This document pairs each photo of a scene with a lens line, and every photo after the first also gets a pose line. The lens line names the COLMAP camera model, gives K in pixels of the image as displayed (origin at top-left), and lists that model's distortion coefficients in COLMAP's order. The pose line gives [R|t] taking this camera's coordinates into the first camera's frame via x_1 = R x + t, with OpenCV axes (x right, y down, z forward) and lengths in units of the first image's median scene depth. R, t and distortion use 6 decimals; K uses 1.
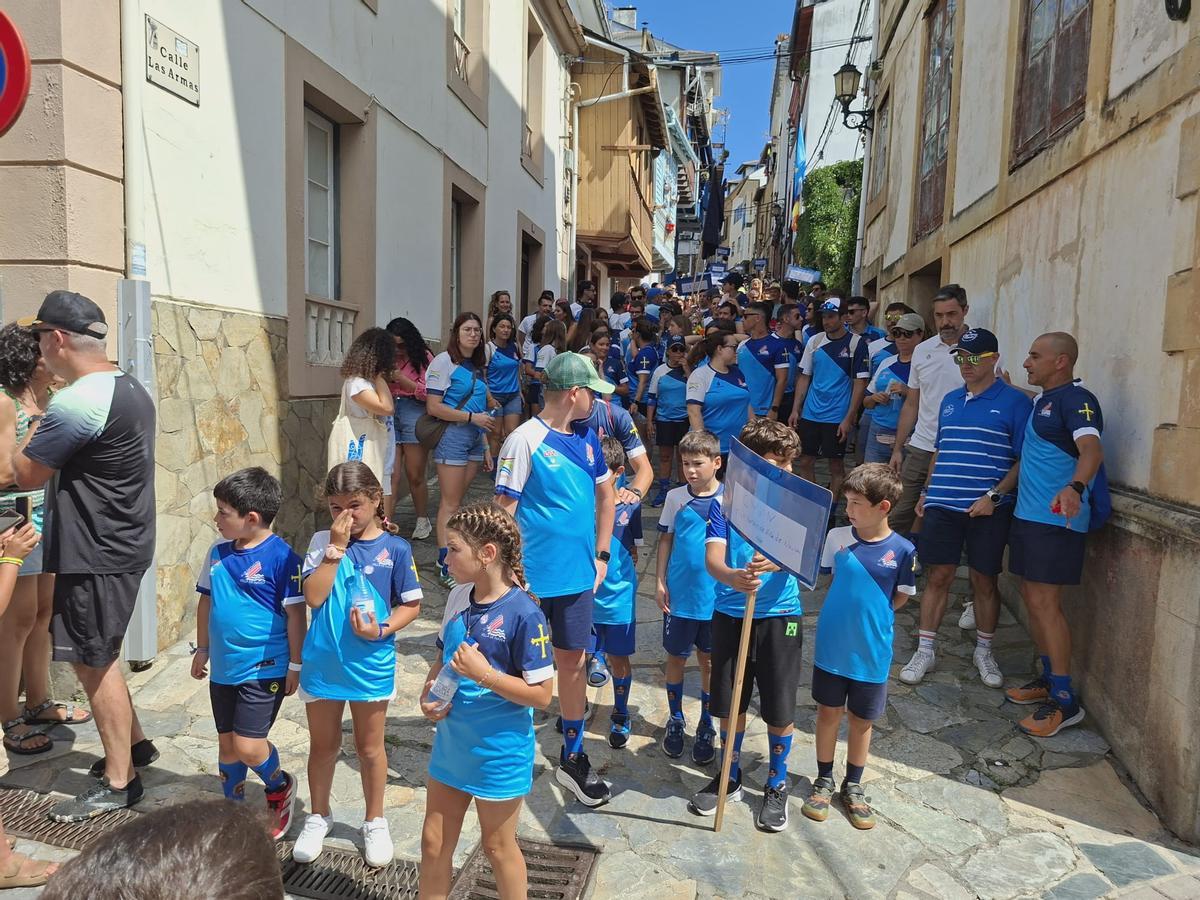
lens RADIAL K [[834.8, 0, 594.8], [0, 834.8, 454.1], [0, 0, 1]] dist [0.045789, -0.047561]
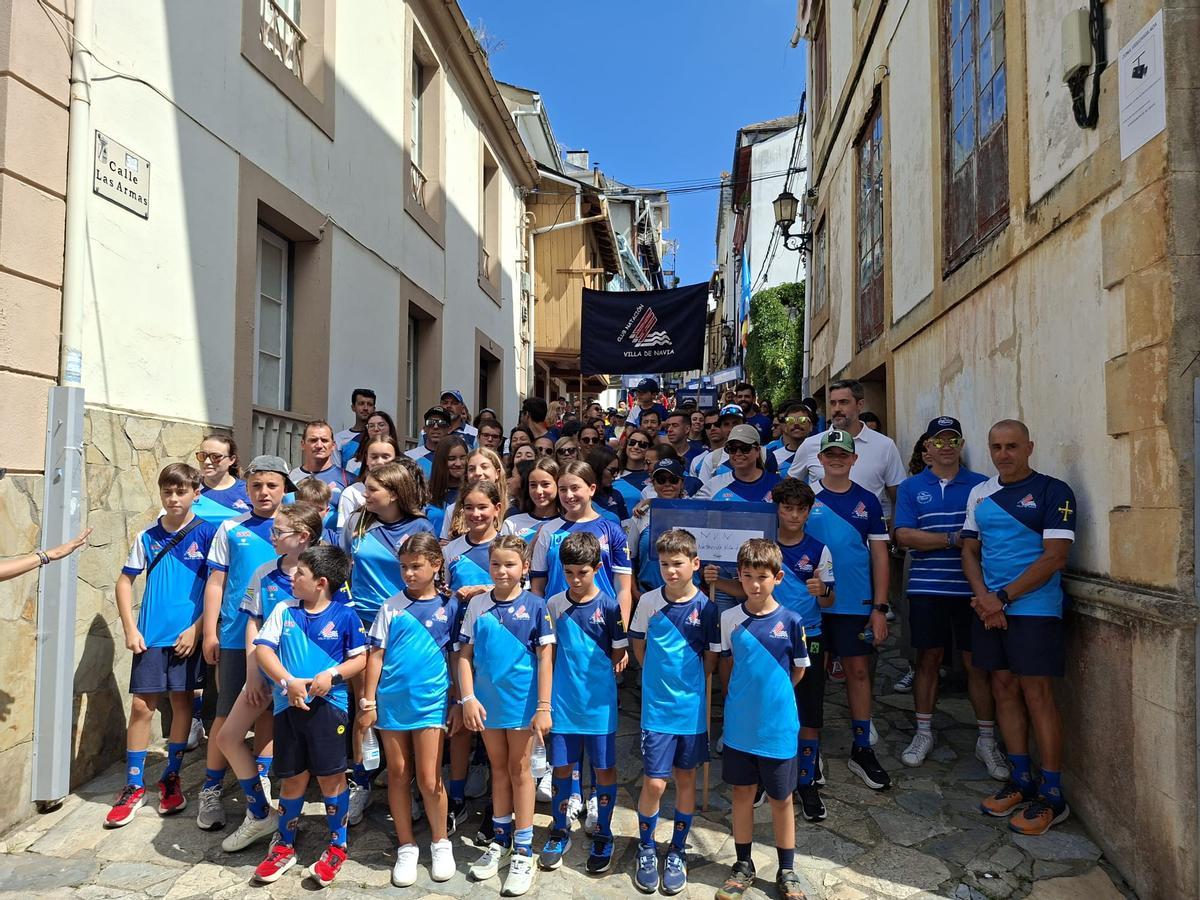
lens RADIAL K [[822.6, 0, 601.3], [0, 822.6, 460.6], [0, 0, 1]] dist [0.052148, -0.053723]
pose [[0.998506, -0.020851, 0.050505, 0.011030], [0.027845, 0.989473, -0.142016, 0.023366], [-0.047012, 0.143210, 0.988575, 0.033364]]
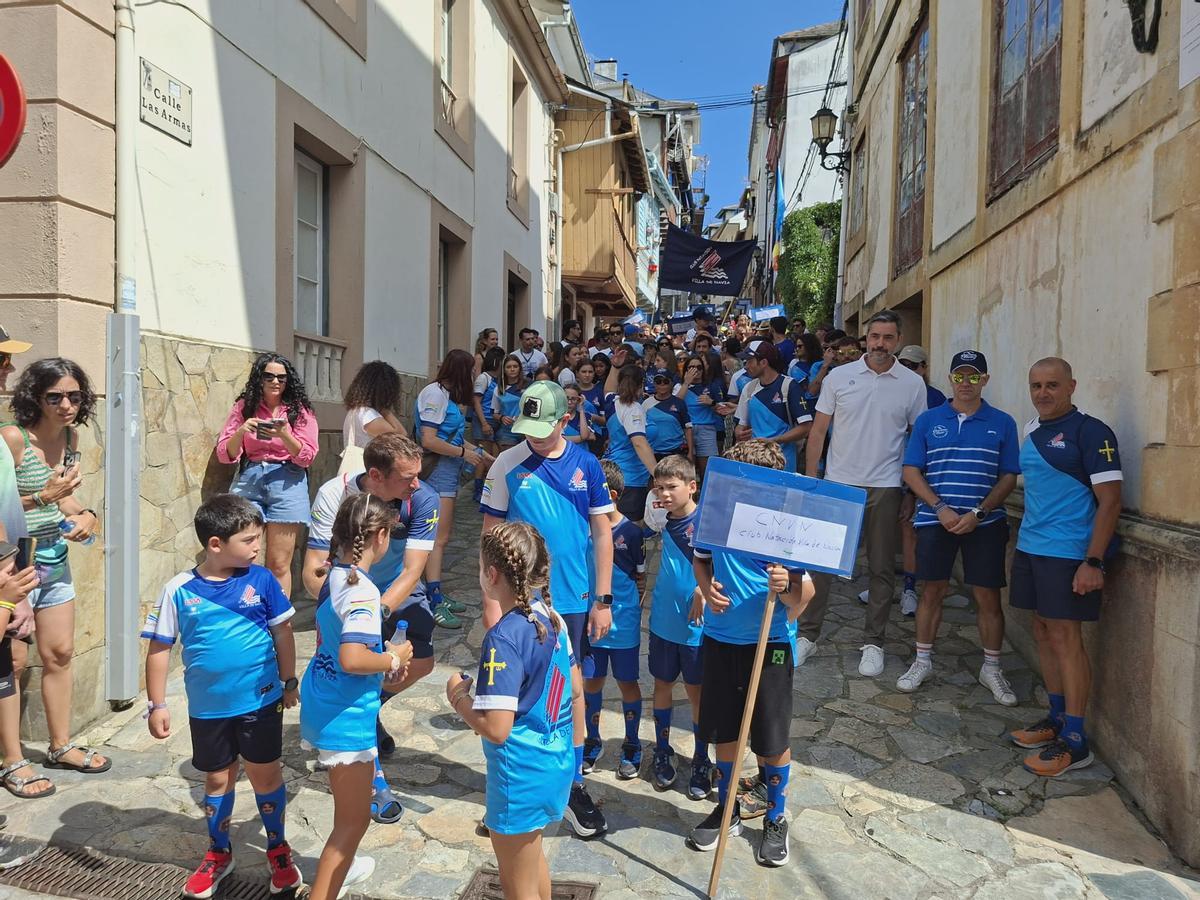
lens RADIAL K [[833.3, 0, 586.3], [0, 833.3, 449.6], [0, 0, 1]] dist [0.043897, -0.046740]
pose [[0.999903, -0.010900, 0.008690, -0.004921], [0.011402, 0.998134, -0.059995, 0.016751], [-0.008020, 0.060088, 0.998161, 0.004908]]
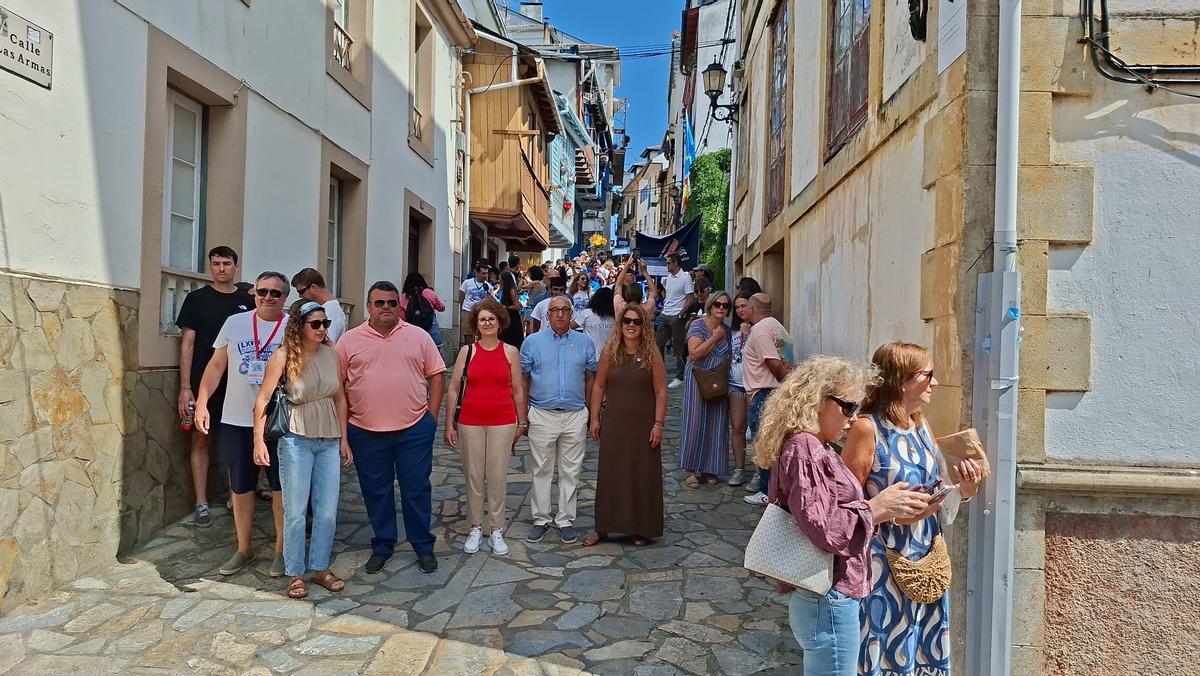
lens RADIAL K [[844.0, 0, 624.4], [0, 844.0, 343.7], [0, 0, 1]] dist [0.060729, -0.061272]
pose [[0.995476, -0.005230, 0.094868, 0.114811], [0.014815, 0.994815, -0.100615, 0.014533], [-0.093850, 0.101565, 0.990392, -0.068455]]
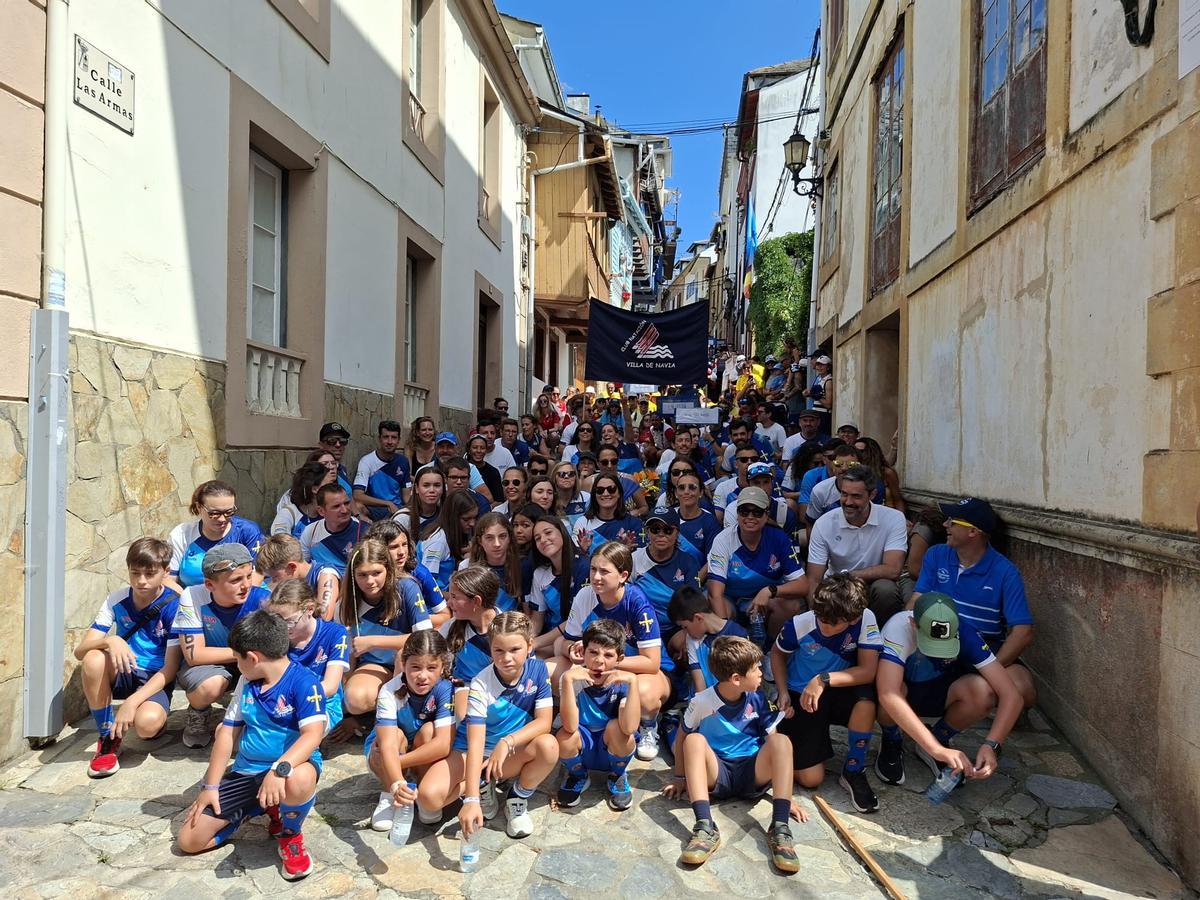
lens RADIAL K [[809.7, 0, 596.6], [0, 809.7, 472.1], [0, 0, 1]] dist [0.034573, -0.034700]
pose [[0.998400, -0.009531, 0.055743, -0.005340], [0.014003, 0.996664, -0.080398, 0.038254], [-0.054790, 0.081050, 0.995203, 0.081266]]
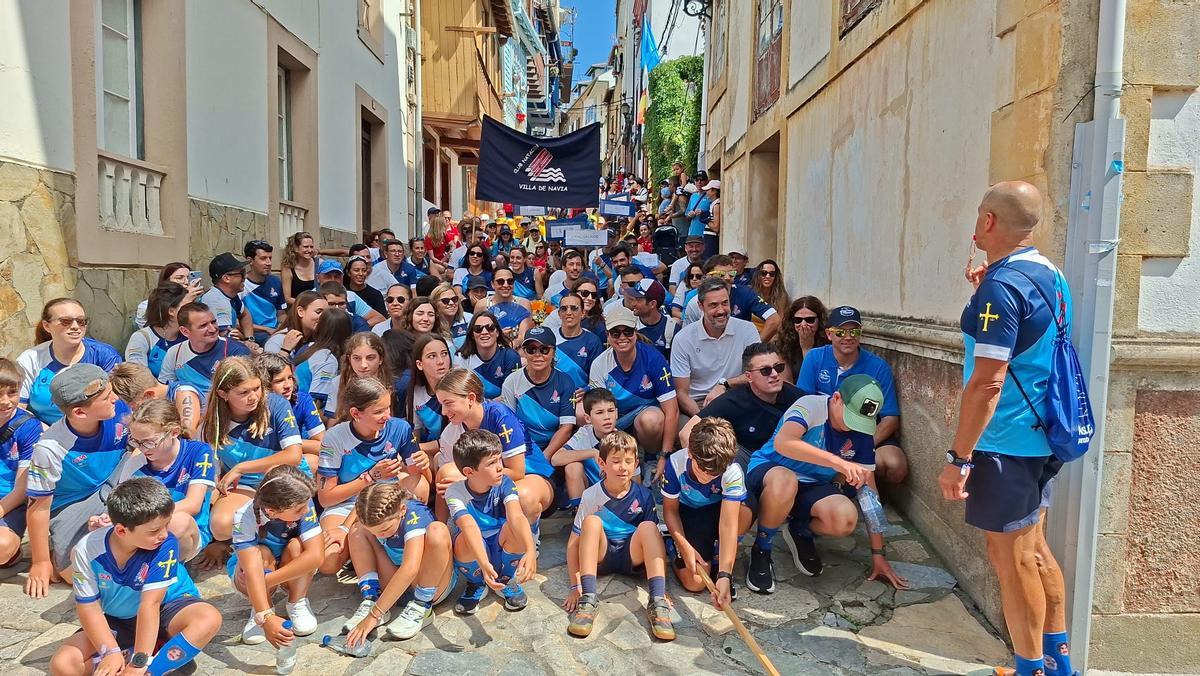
lens RADIAL K [[805.6, 0, 597.1], [0, 805.6, 355.8], [0, 0, 1]] dist [0.078619, -0.087506]
pose [[0.986099, -0.030269, 0.163379, 0.024798], [0.033235, 0.999328, -0.015448, 0.058172], [-0.162802, 0.020663, 0.986442, 0.072280]]
